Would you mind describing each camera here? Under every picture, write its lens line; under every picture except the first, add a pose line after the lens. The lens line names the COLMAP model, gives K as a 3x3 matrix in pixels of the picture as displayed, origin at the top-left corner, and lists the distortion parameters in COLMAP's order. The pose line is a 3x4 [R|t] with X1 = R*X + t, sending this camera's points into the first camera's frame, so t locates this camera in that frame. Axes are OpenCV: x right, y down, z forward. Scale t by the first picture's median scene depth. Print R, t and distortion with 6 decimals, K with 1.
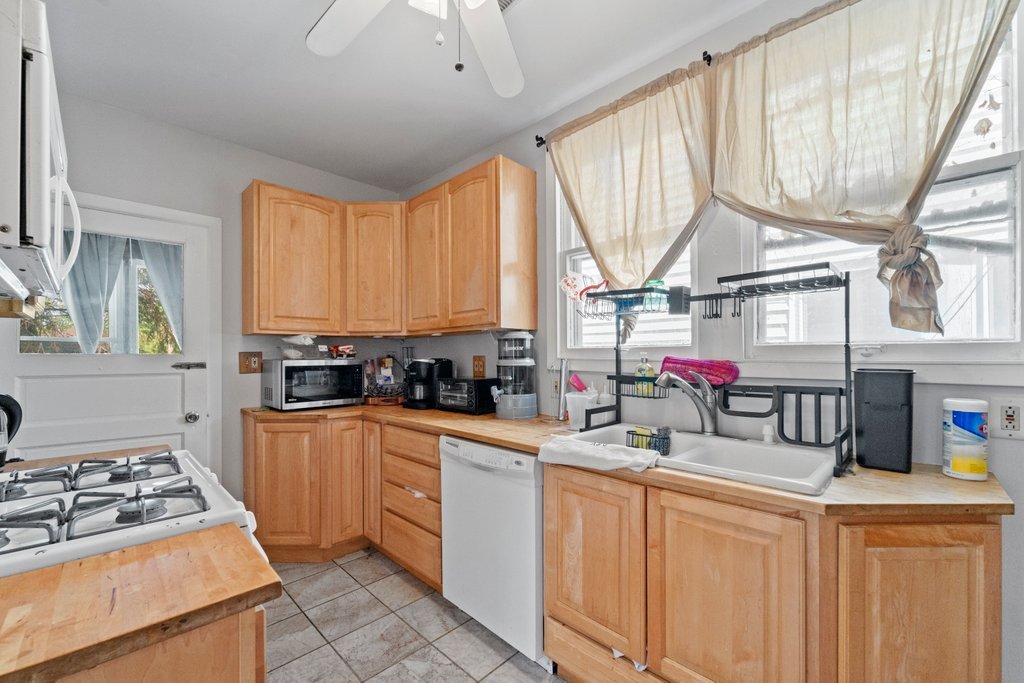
lens RADIAL K [[414.2, 0, 509.5], [0, 414.2, 351.5], [0, 0, 1]] dist [0.000421, 0.000085]
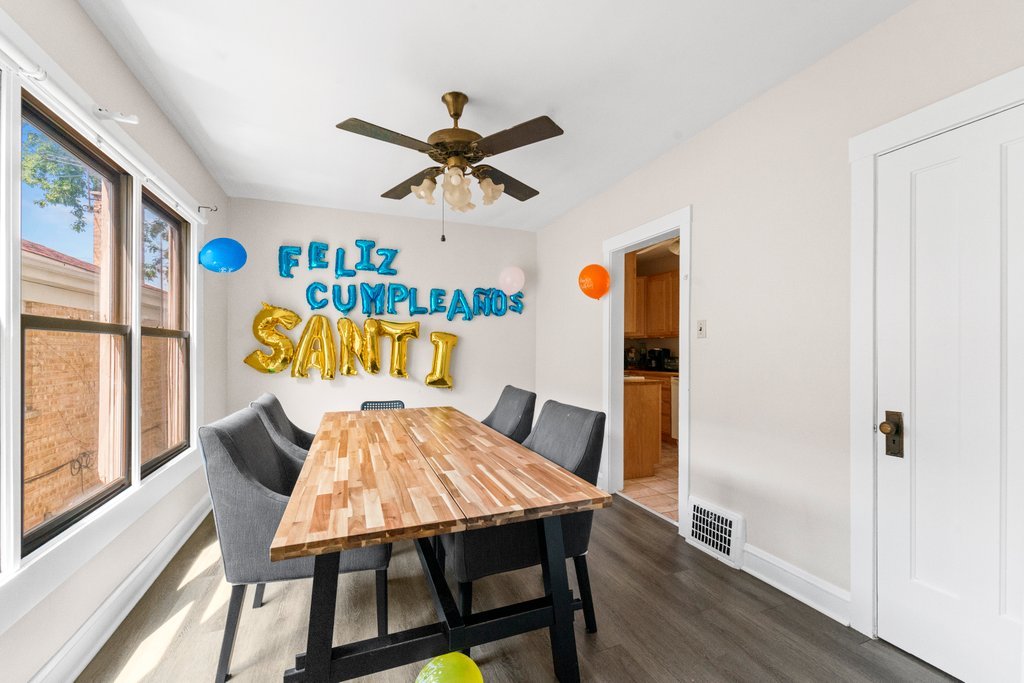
lens RADIAL K [[414.2, 0, 509.5], [0, 414.2, 351.5], [0, 0, 1]] dist [0.000421, 0.000085]
pose [[0.917255, 0.004371, -0.398276, -0.048038], [0.003043, 0.999834, 0.017983, -0.010086], [0.398289, -0.017707, 0.917089, -1.517722]]
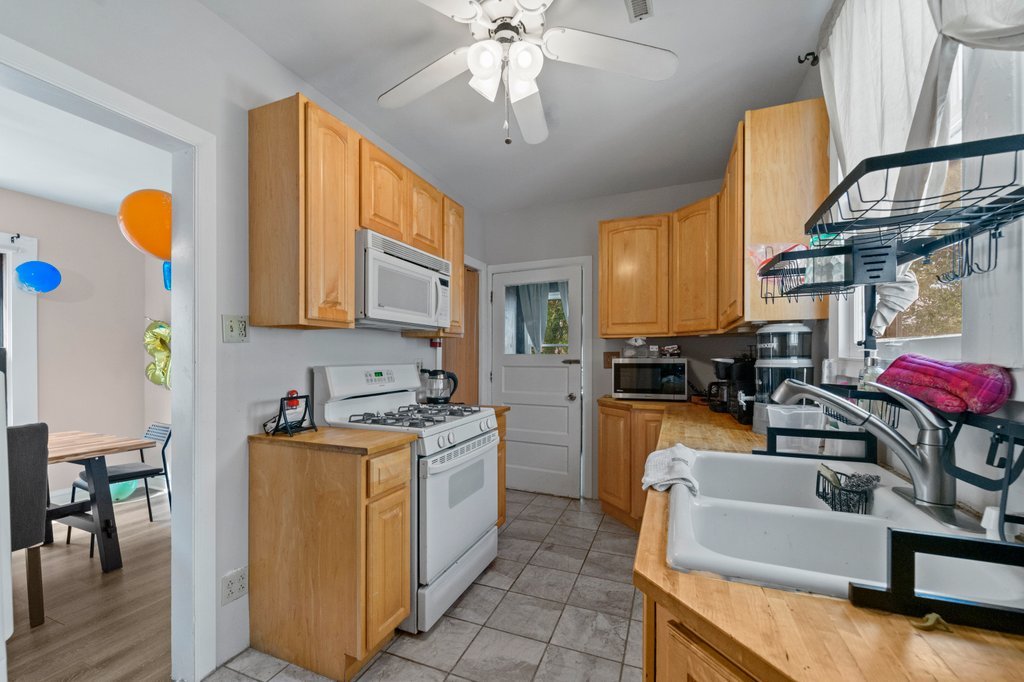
lens RADIAL K [[421.8, 0, 508.5], [0, 421.8, 355.6], [0, 0, 1]] dist [0.000154, -0.000090]
pose [[0.389575, 0.000968, -0.920994, 0.519013], [0.009946, 0.999937, 0.005258, 0.002507], [0.920941, -0.011209, 0.389541, 0.208032]]
